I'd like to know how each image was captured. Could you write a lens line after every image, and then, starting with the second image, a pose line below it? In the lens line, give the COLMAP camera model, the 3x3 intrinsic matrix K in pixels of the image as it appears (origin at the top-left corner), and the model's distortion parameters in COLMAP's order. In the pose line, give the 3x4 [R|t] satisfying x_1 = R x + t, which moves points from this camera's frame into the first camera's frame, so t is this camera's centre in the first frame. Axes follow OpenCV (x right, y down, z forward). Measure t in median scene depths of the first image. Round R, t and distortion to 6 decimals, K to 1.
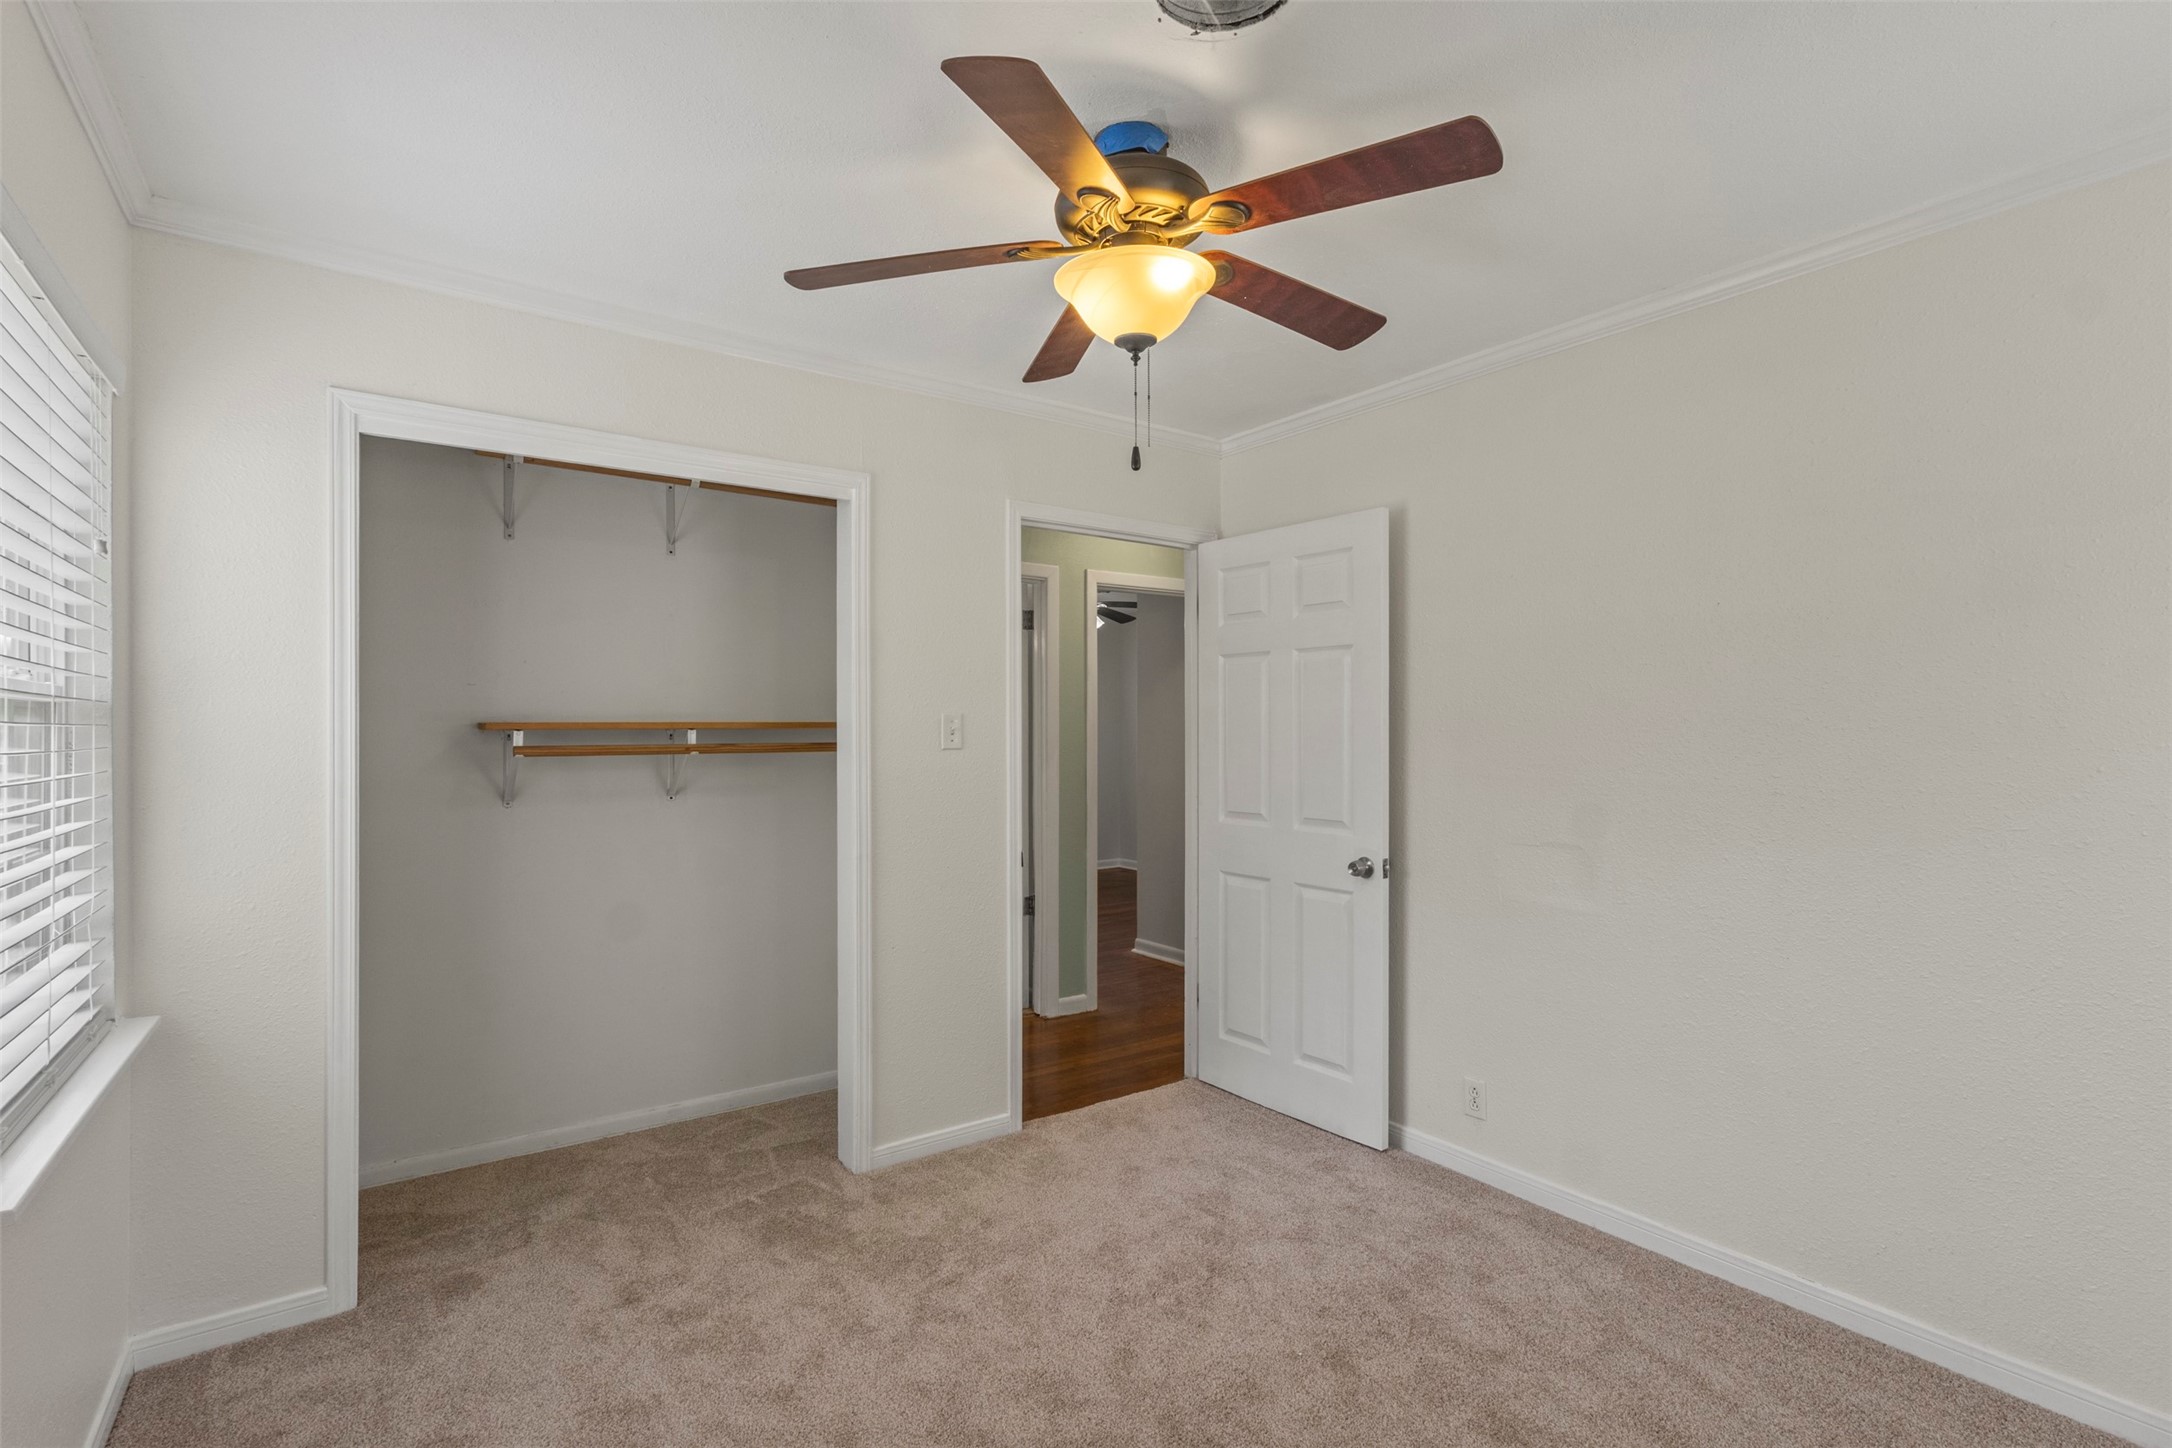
lens RADIAL K [[1001.2, 0, 1085.6], [0, 1001.2, 719.4], [0, 0, 1]] dist [-0.002002, 0.002608]
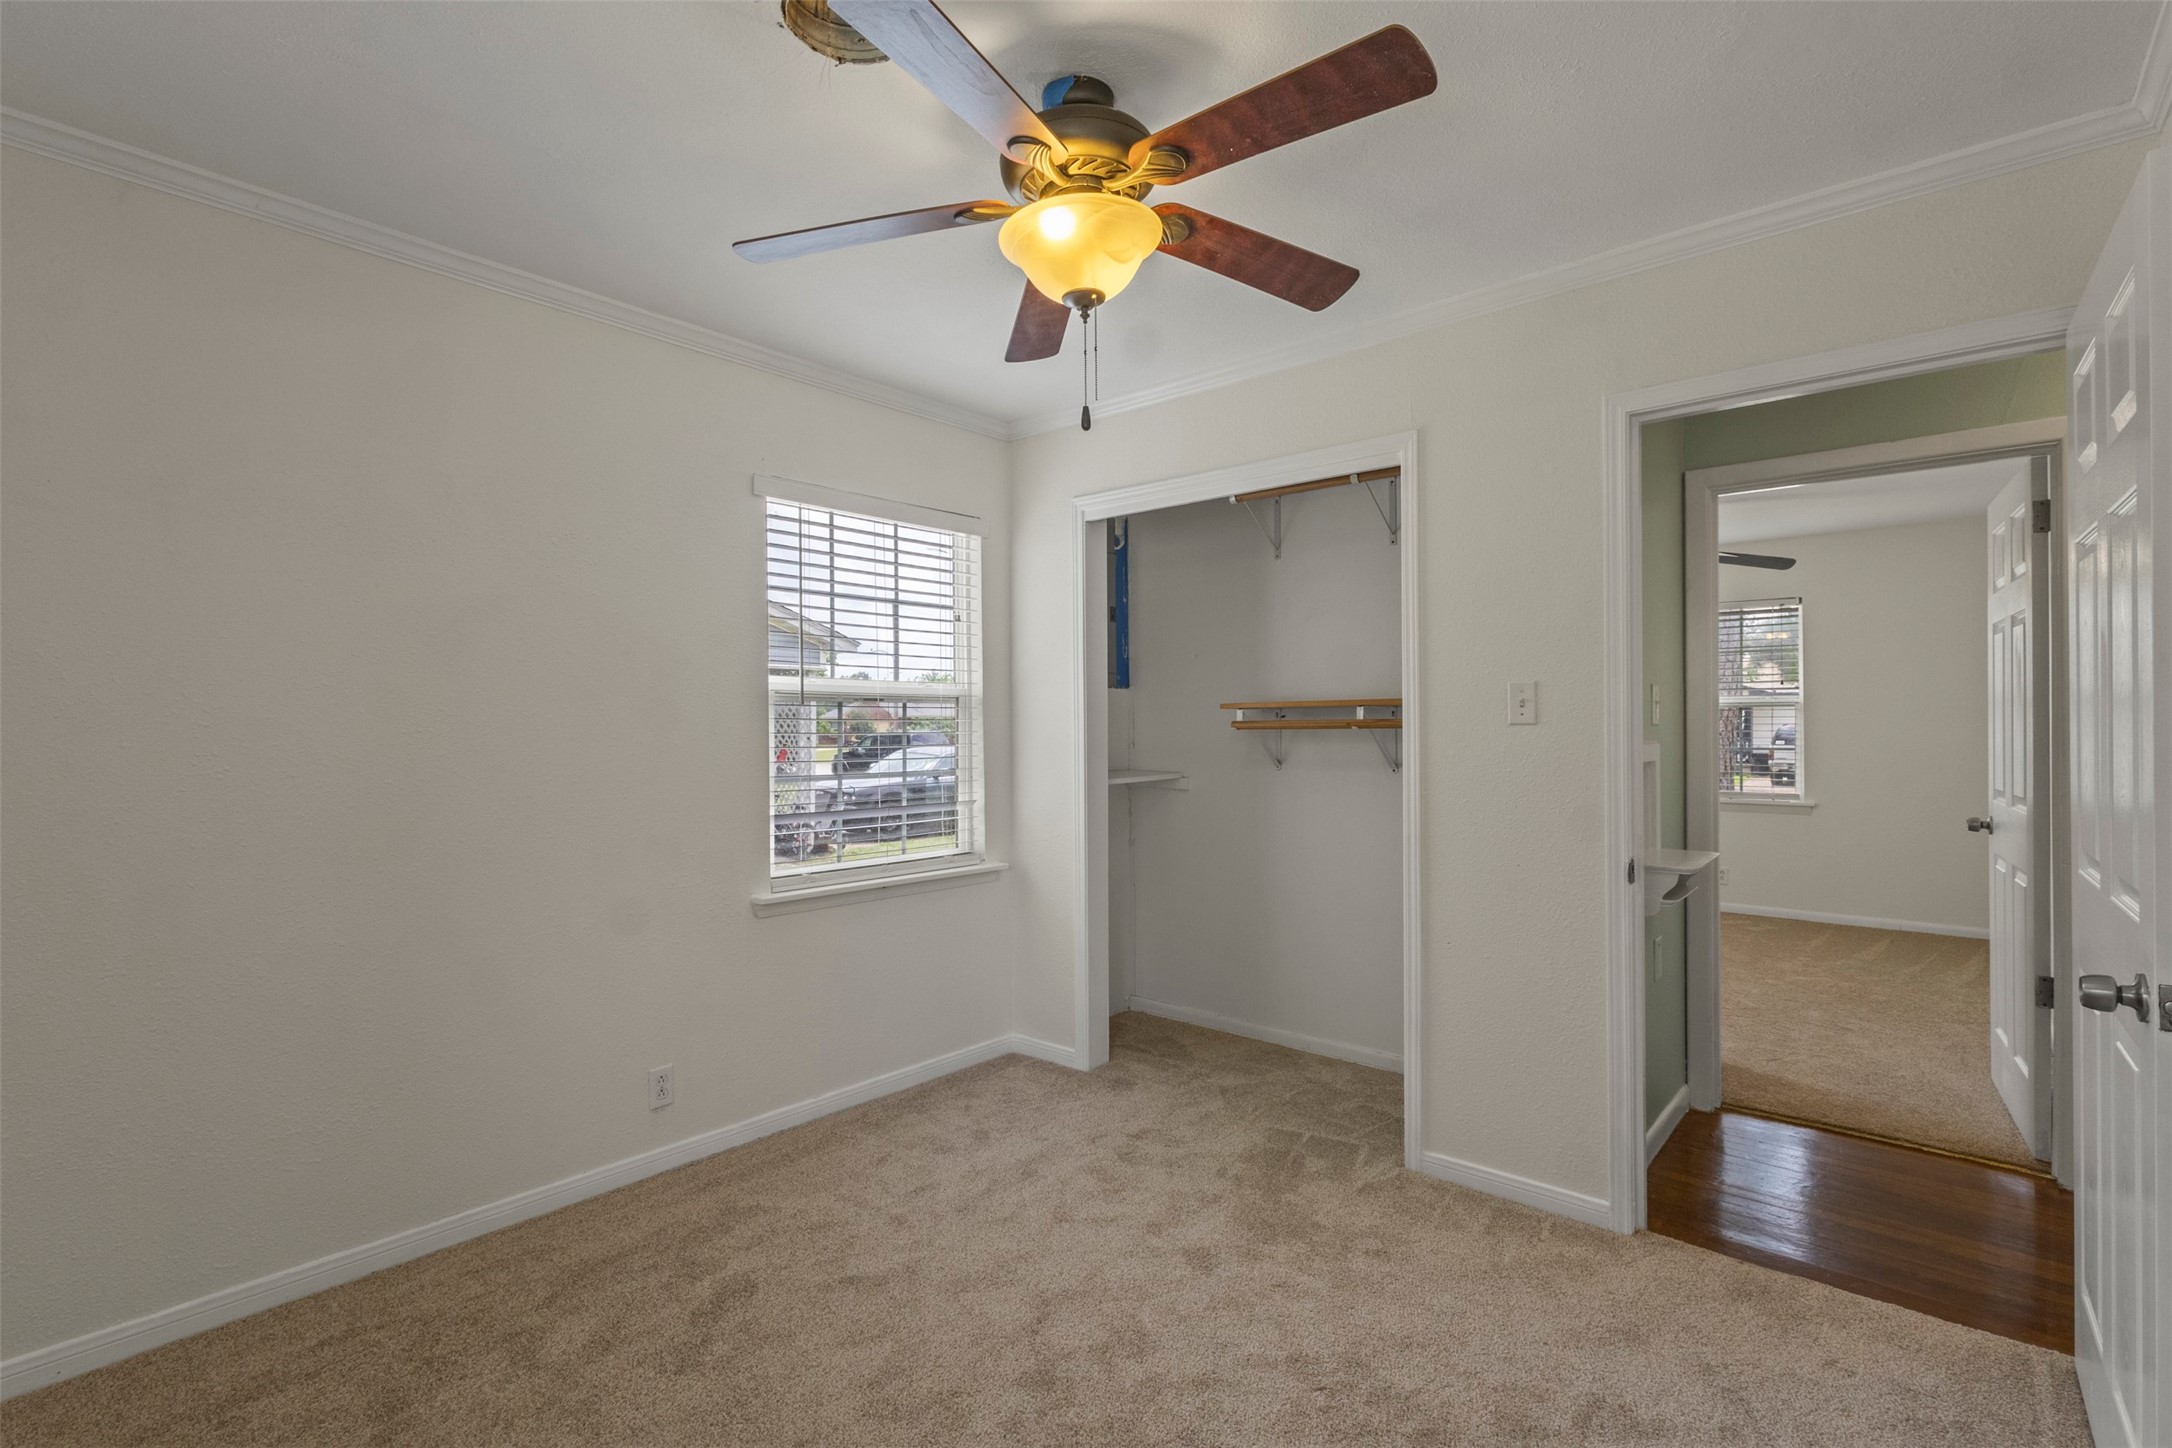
lens RADIAL K [[1001.2, 0, 1085.6], [0, 1001.2, 719.4], [0, 0, 1]] dist [-0.002002, 0.002608]
pose [[0.234054, -0.004530, -0.972213, 0.655750], [0.017278, 0.999851, -0.000499, 0.021765], [0.972070, -0.016681, 0.234097, 0.504468]]
